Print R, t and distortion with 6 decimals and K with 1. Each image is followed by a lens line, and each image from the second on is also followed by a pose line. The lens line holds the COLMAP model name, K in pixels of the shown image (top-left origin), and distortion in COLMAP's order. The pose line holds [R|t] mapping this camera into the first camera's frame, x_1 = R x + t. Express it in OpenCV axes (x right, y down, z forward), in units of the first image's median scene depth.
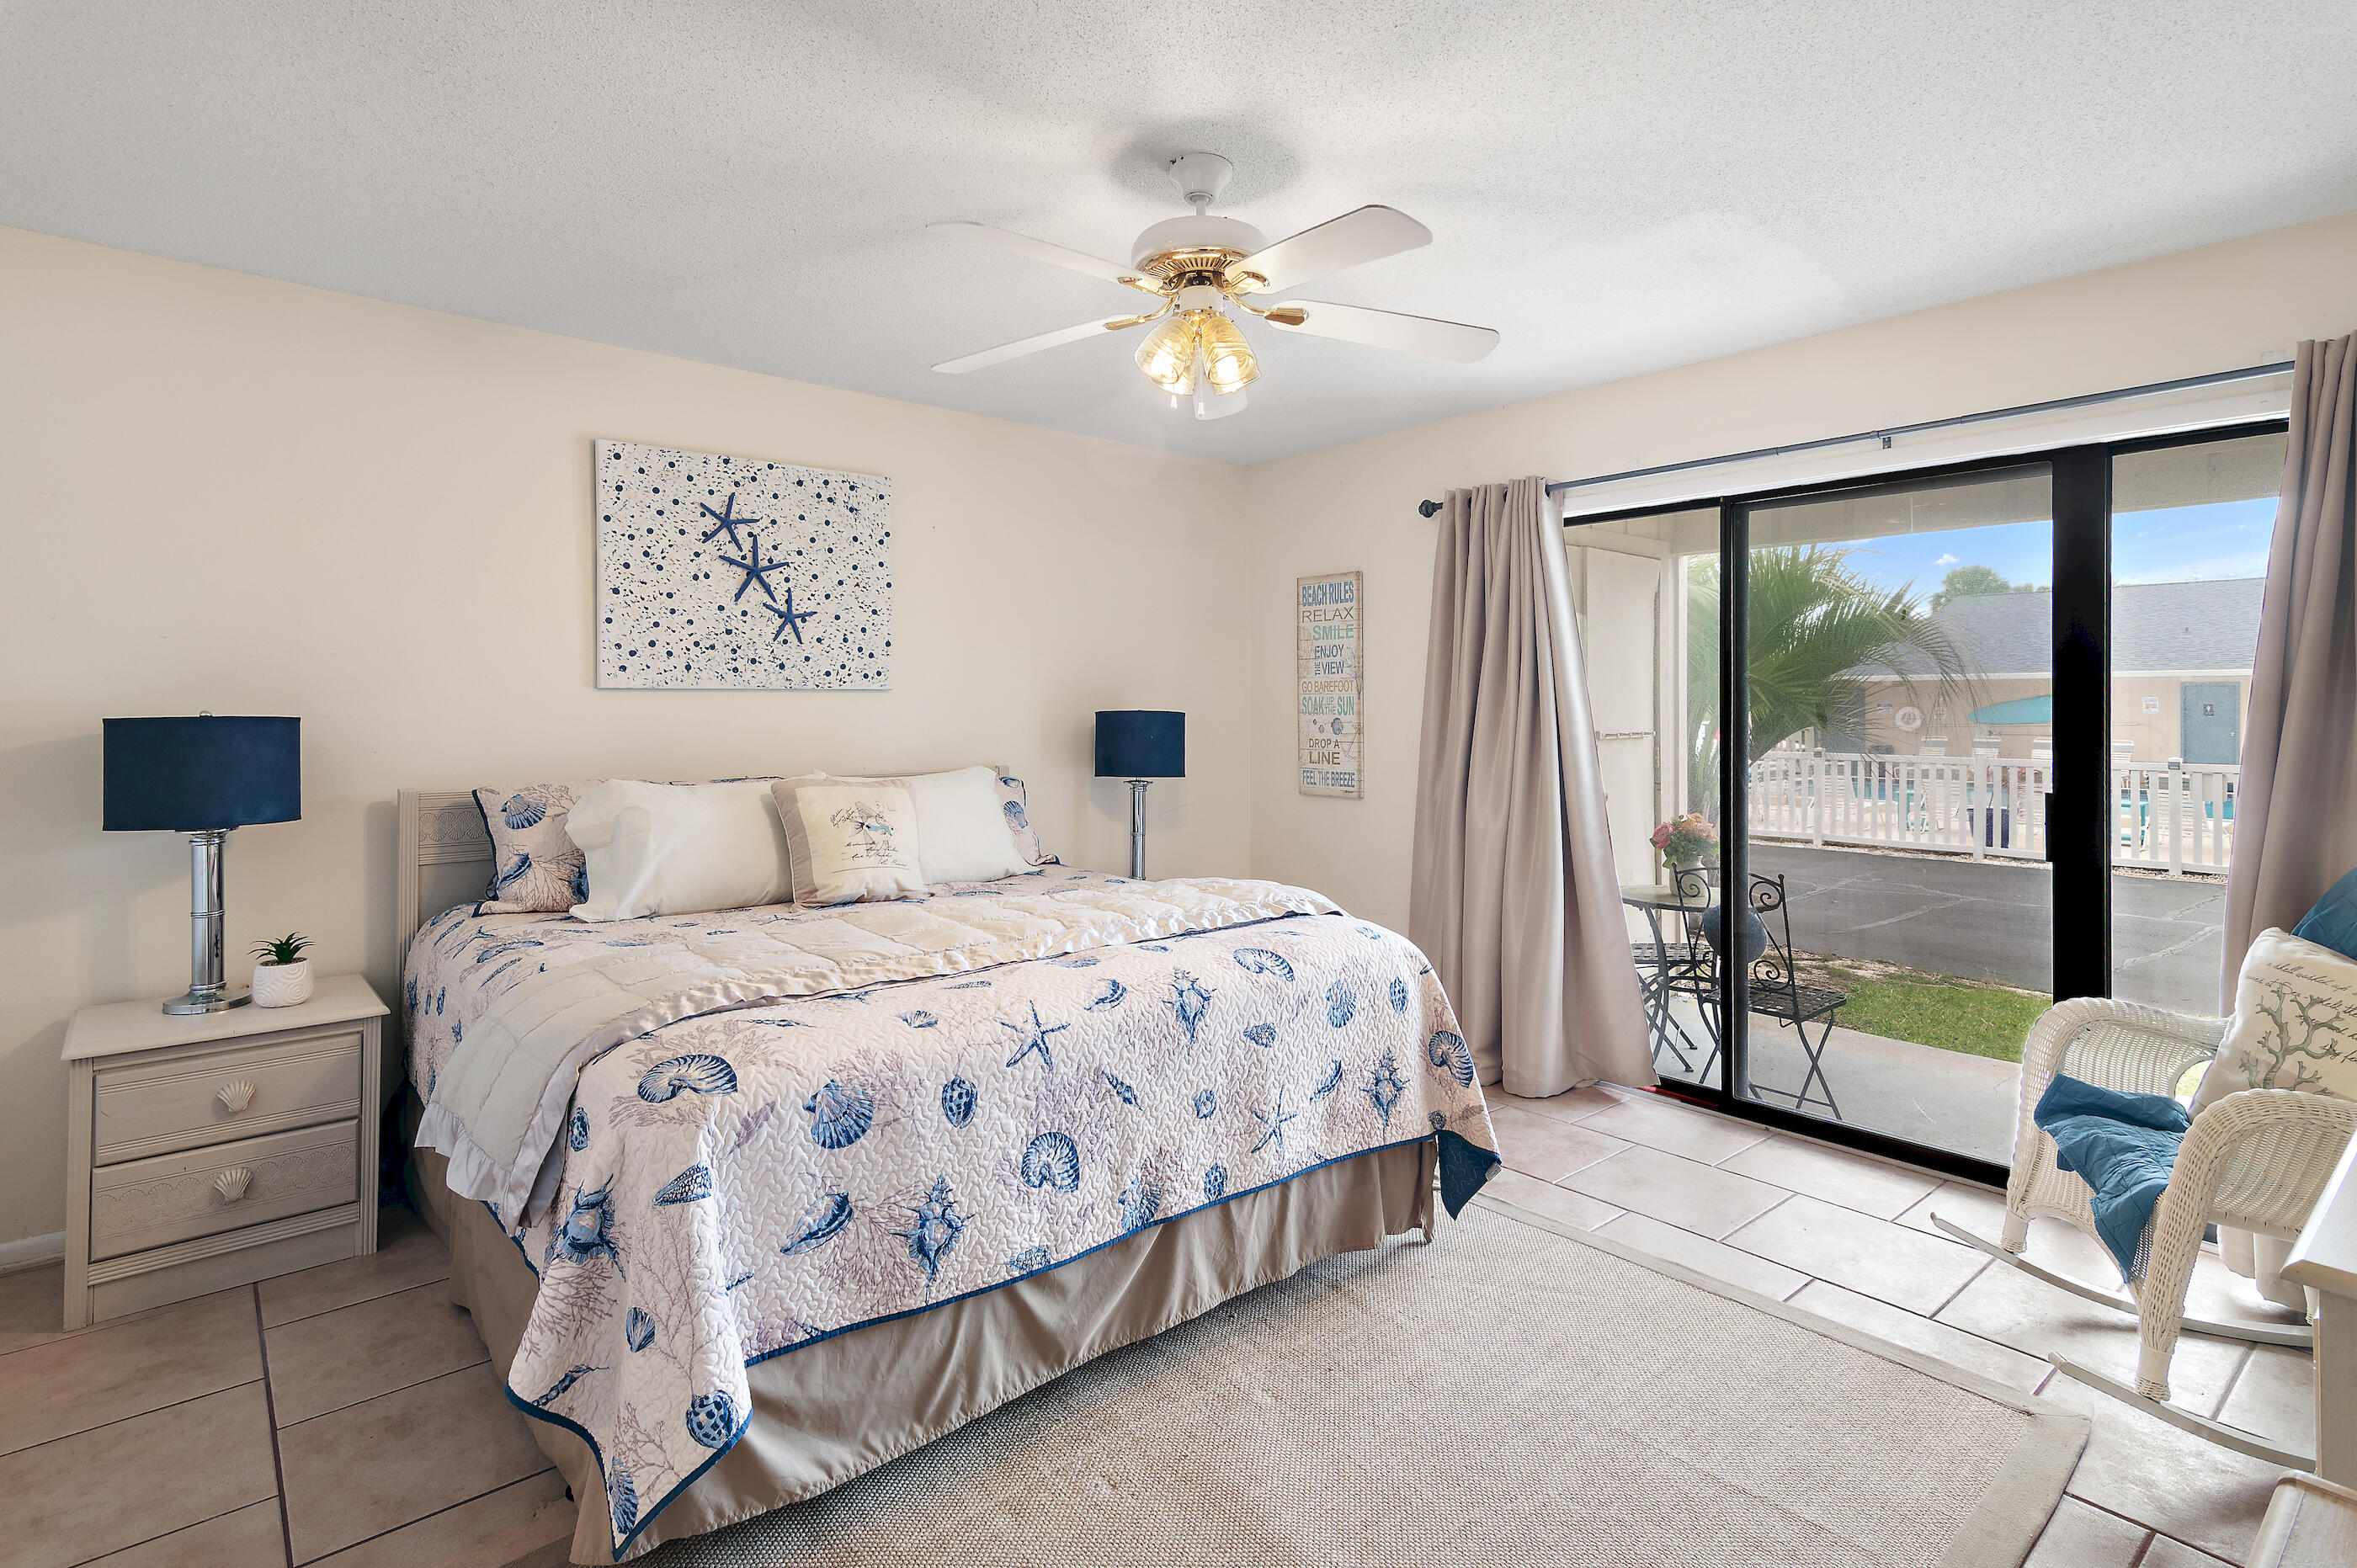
lens RADIAL K [[1153.6, 0, 1163.4], [0, 1153.6, 709.7], [0, 0, 1]] dist [0.014234, 0.000453]
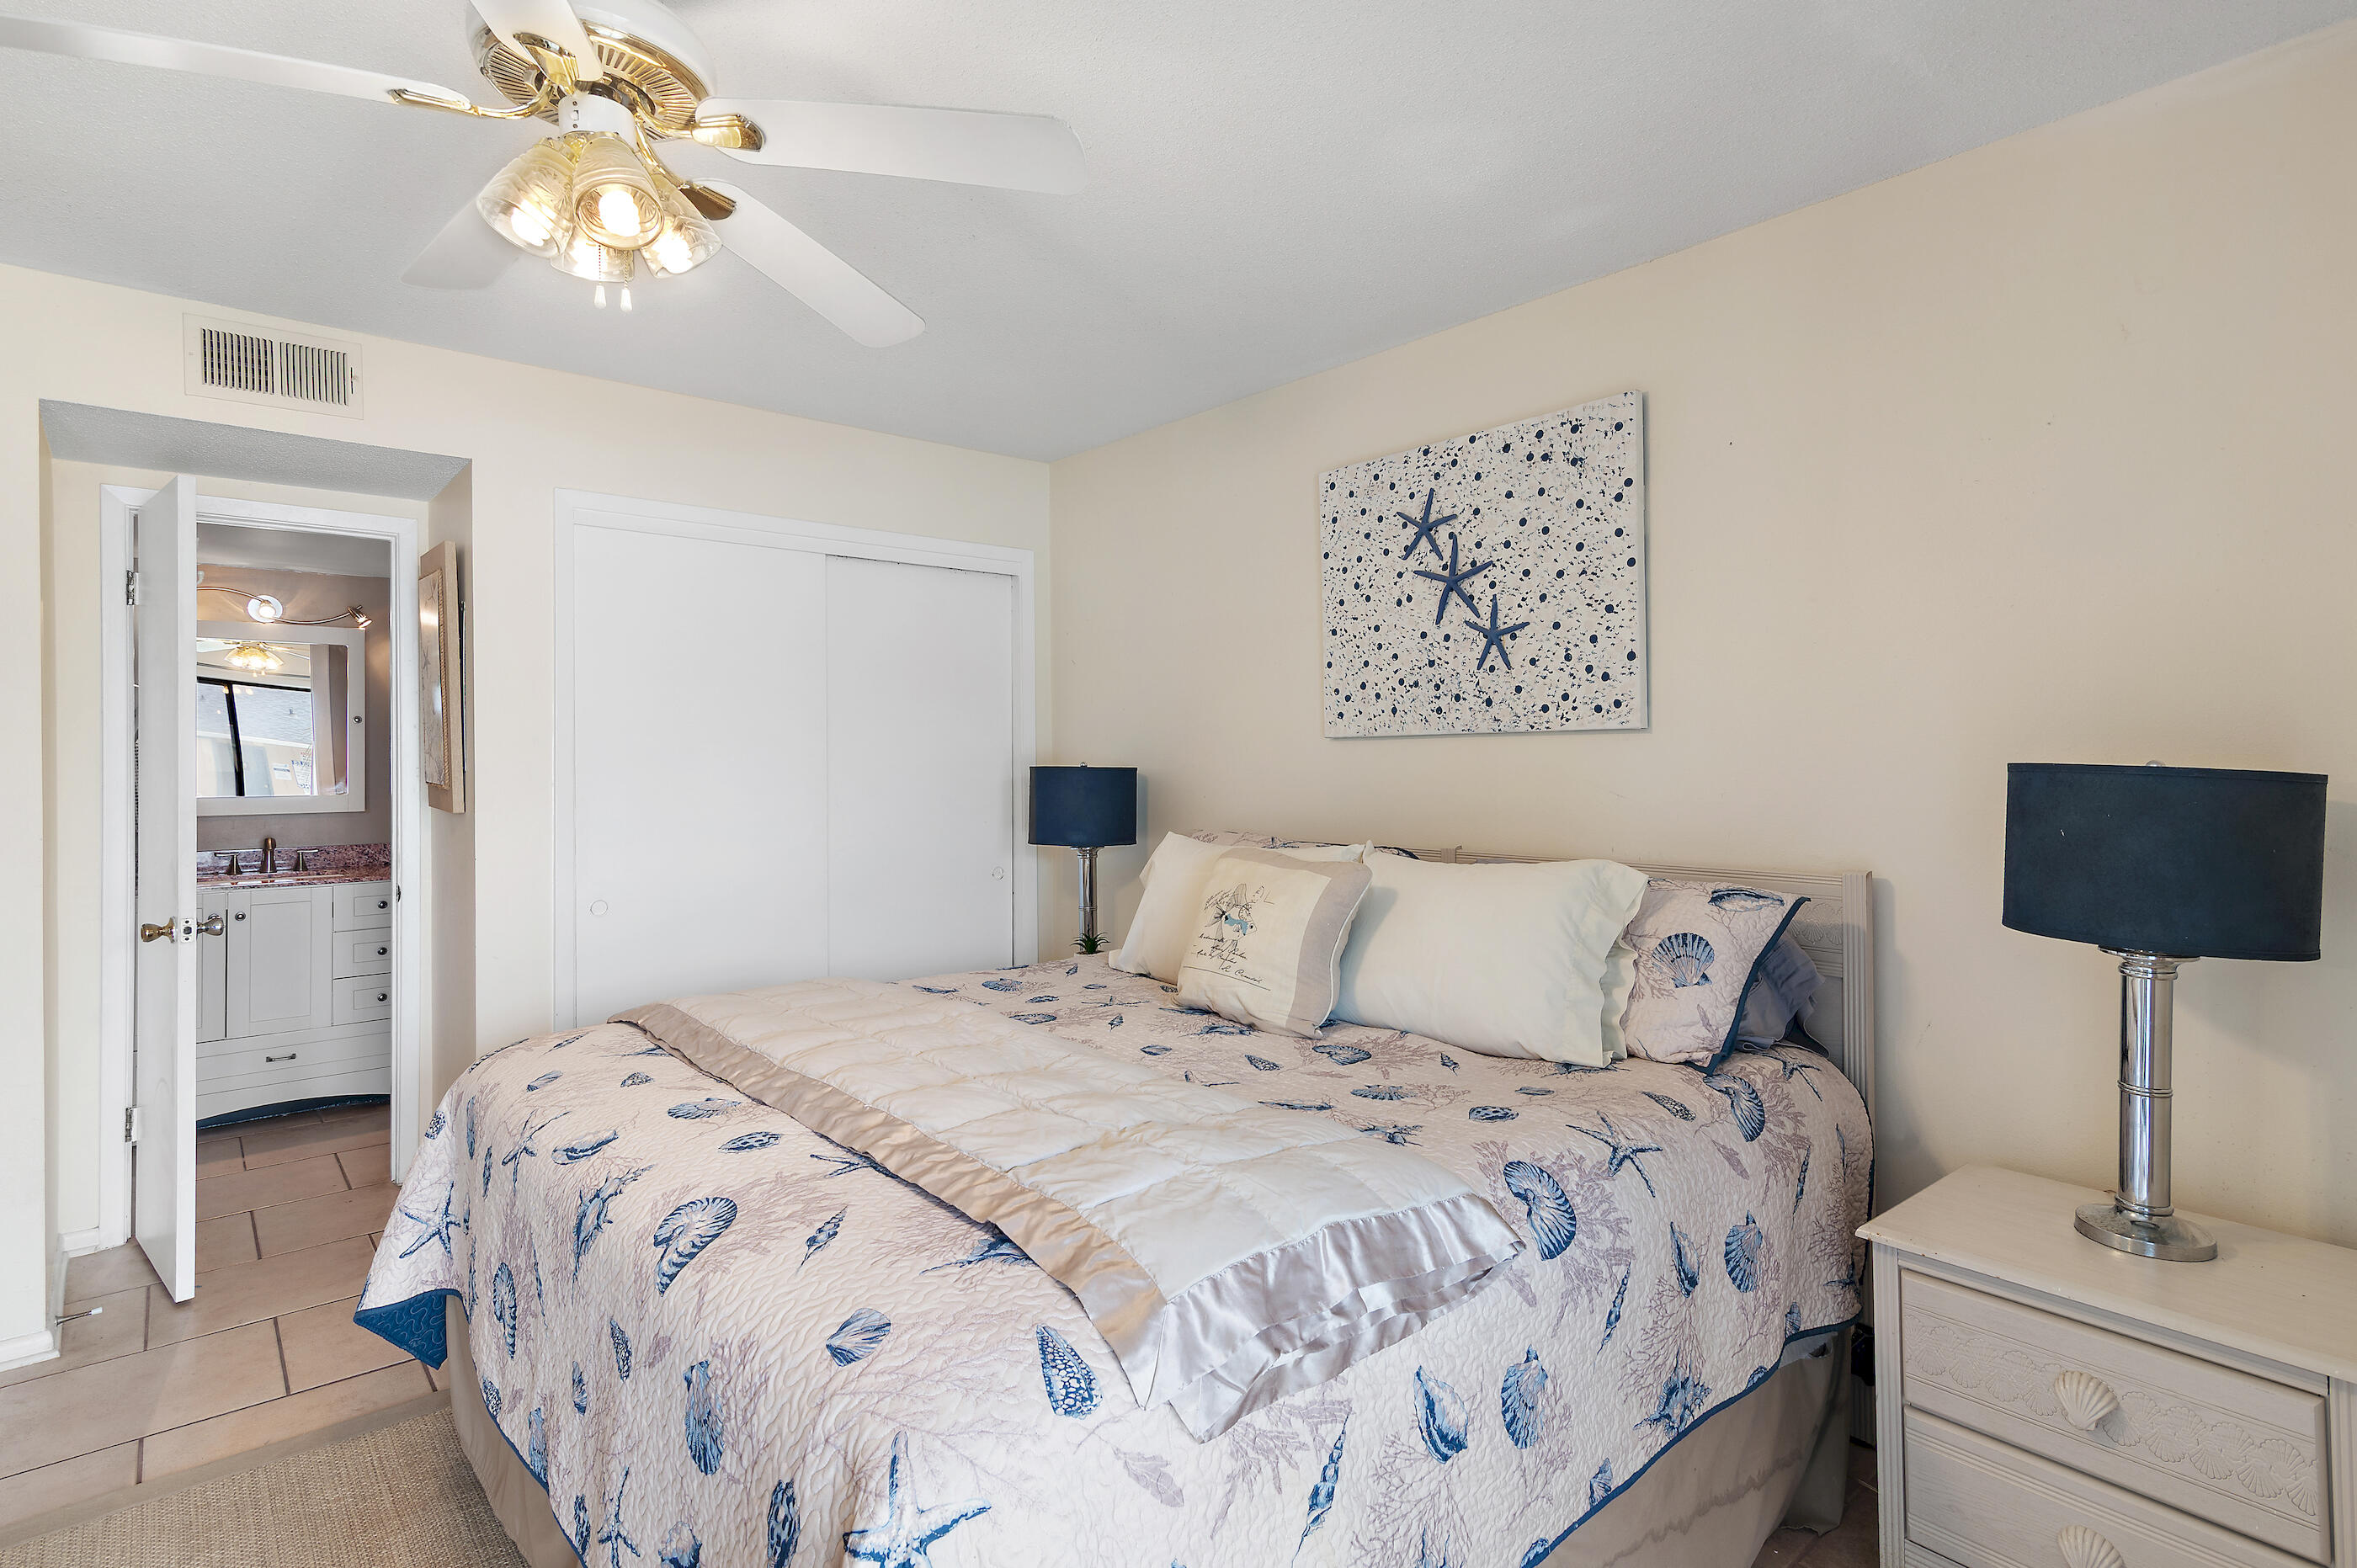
lens RADIAL K [[1153.6, 0, 1197.5], [0, 1153.6, 752.8], [0, 0, 1]] dist [0.014234, 0.000453]
pose [[0.039547, -0.006614, -0.999196, 0.412005], [0.001844, 0.999977, -0.006546, -0.000523], [0.999216, -0.001584, 0.039559, 0.798122]]
